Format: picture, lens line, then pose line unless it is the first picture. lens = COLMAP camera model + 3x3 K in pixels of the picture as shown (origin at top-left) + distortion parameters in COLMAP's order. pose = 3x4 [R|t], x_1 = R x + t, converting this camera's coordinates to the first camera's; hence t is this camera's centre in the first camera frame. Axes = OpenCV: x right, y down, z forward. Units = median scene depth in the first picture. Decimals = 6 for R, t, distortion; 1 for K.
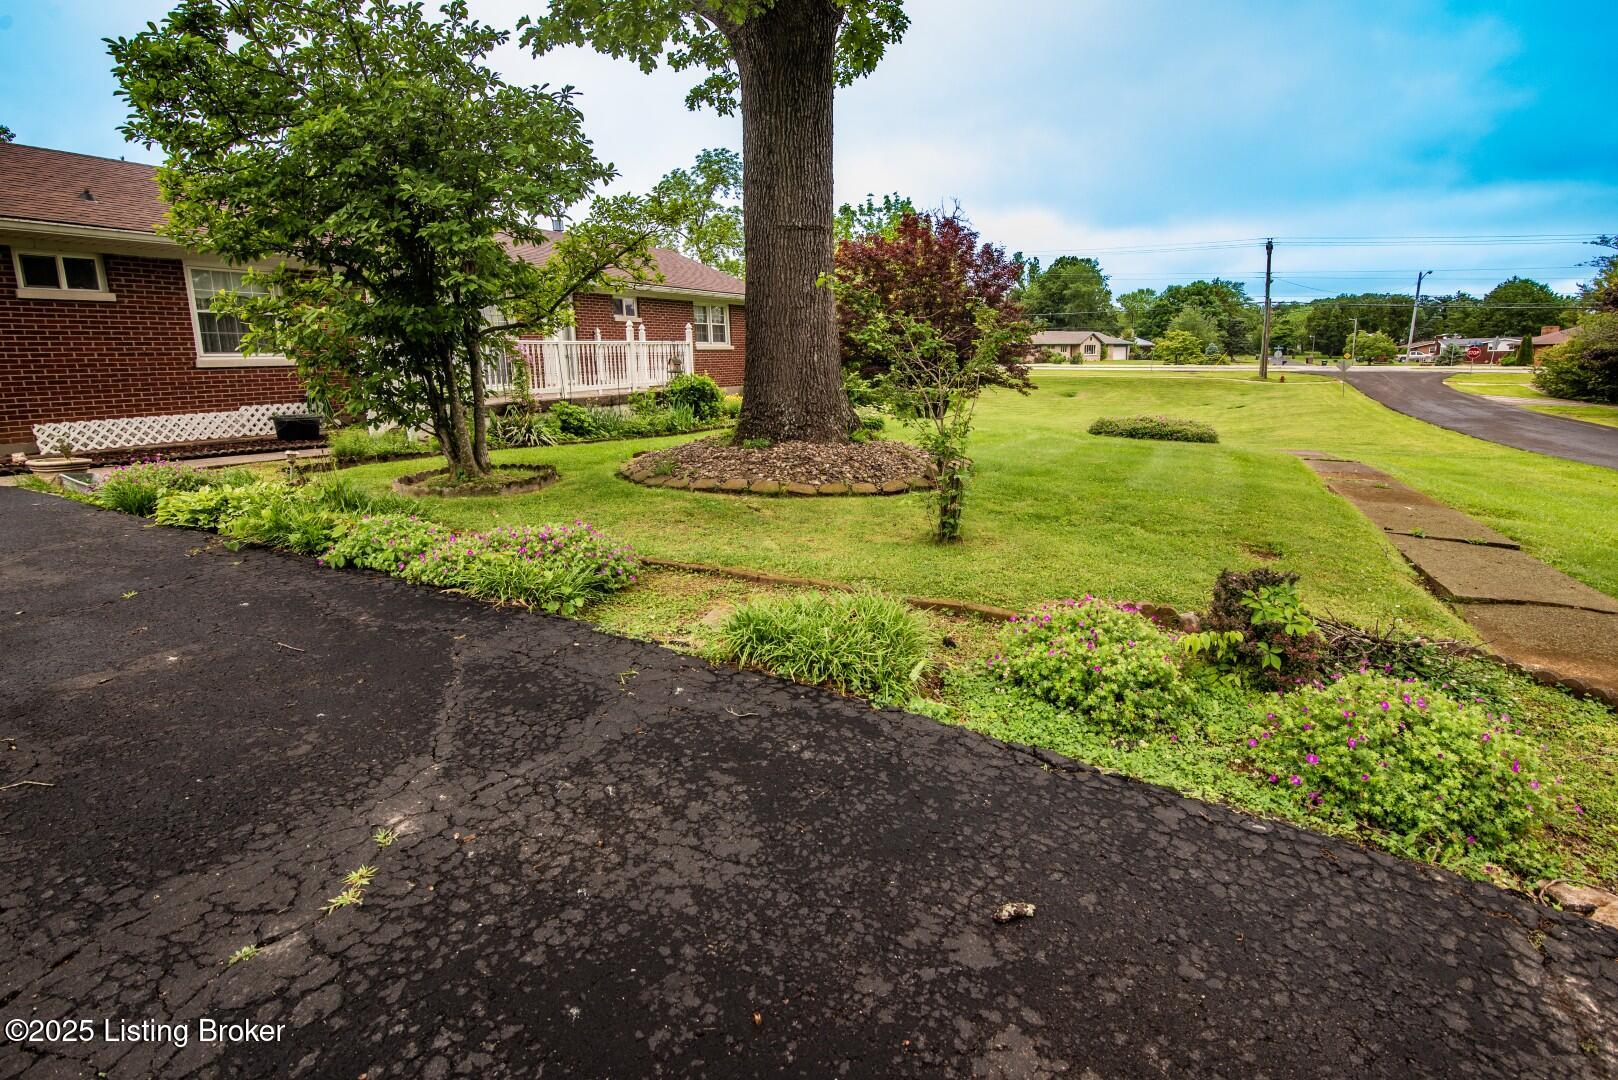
lens RADIAL K [[774.1, 0, 826.6], [0, 774.1, 531.3], [0, 0, 1]] dist [-0.020132, 0.001099]
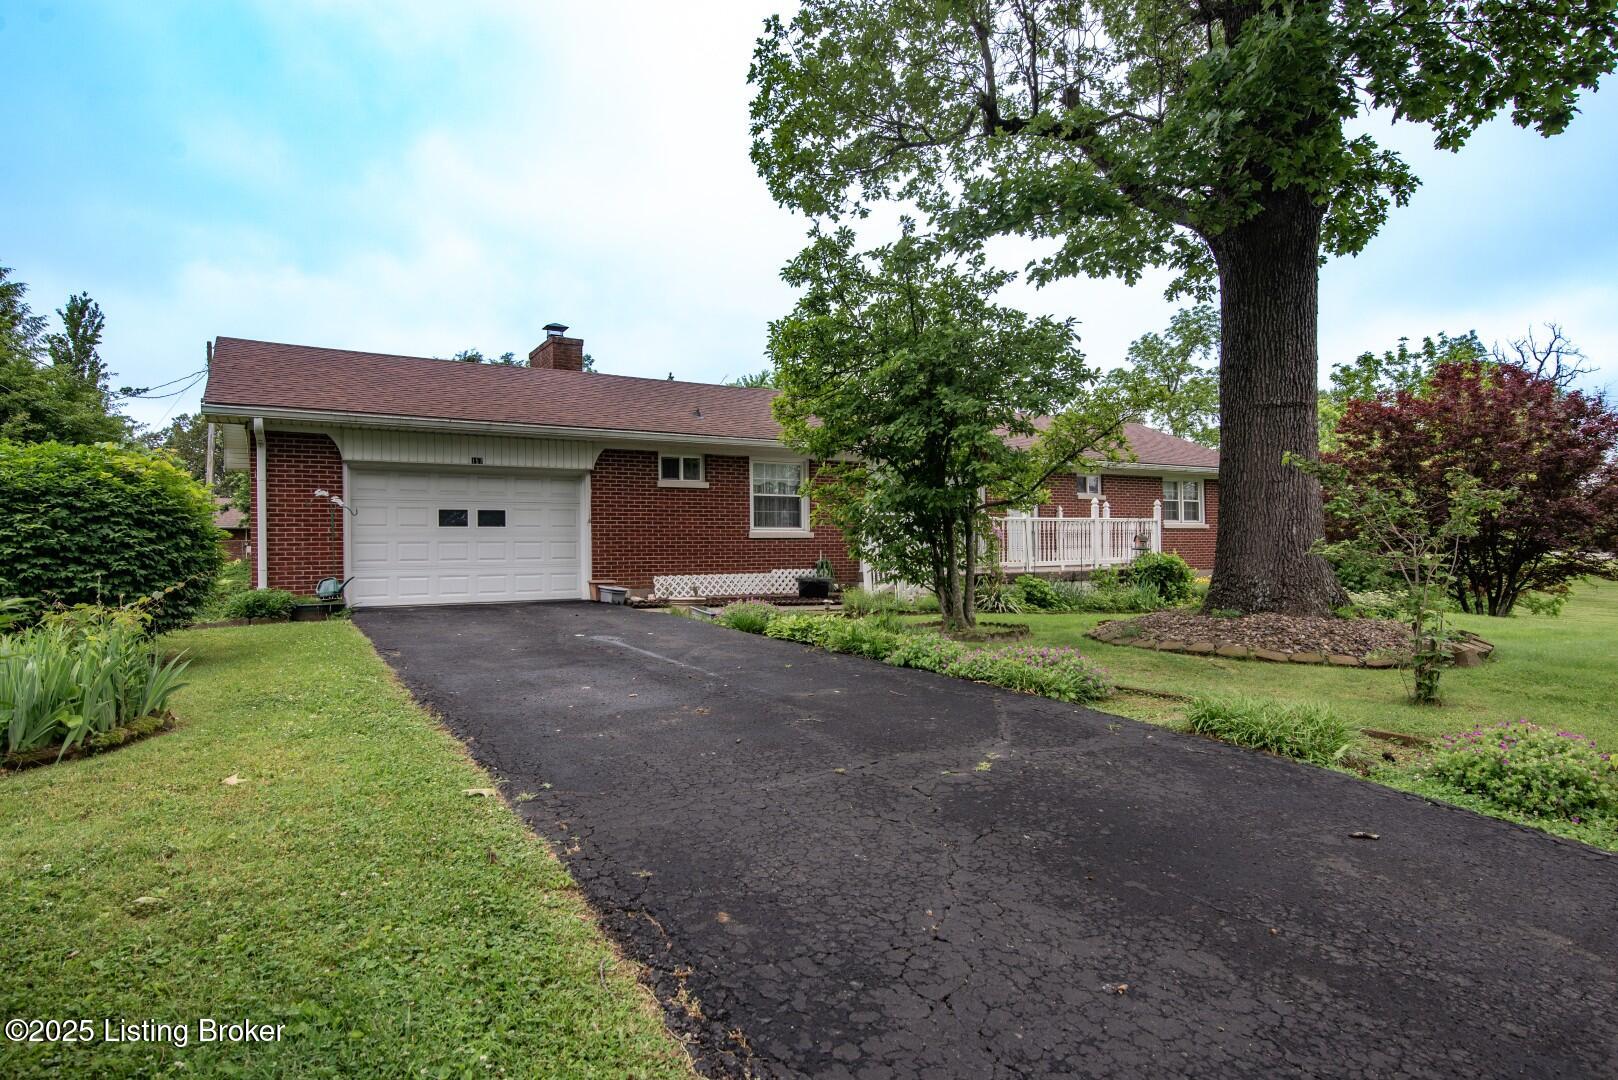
lens RADIAL K [[972.8, 0, 807.3], [0, 972.8, 547.8], [0, 0, 1]] dist [-0.015664, 0.002936]
pose [[0.871842, 0.005855, -0.489751, 0.055809], [-0.111667, 0.975970, -0.187119, 0.107738], [0.476887, 0.217827, 0.851546, -0.377188]]
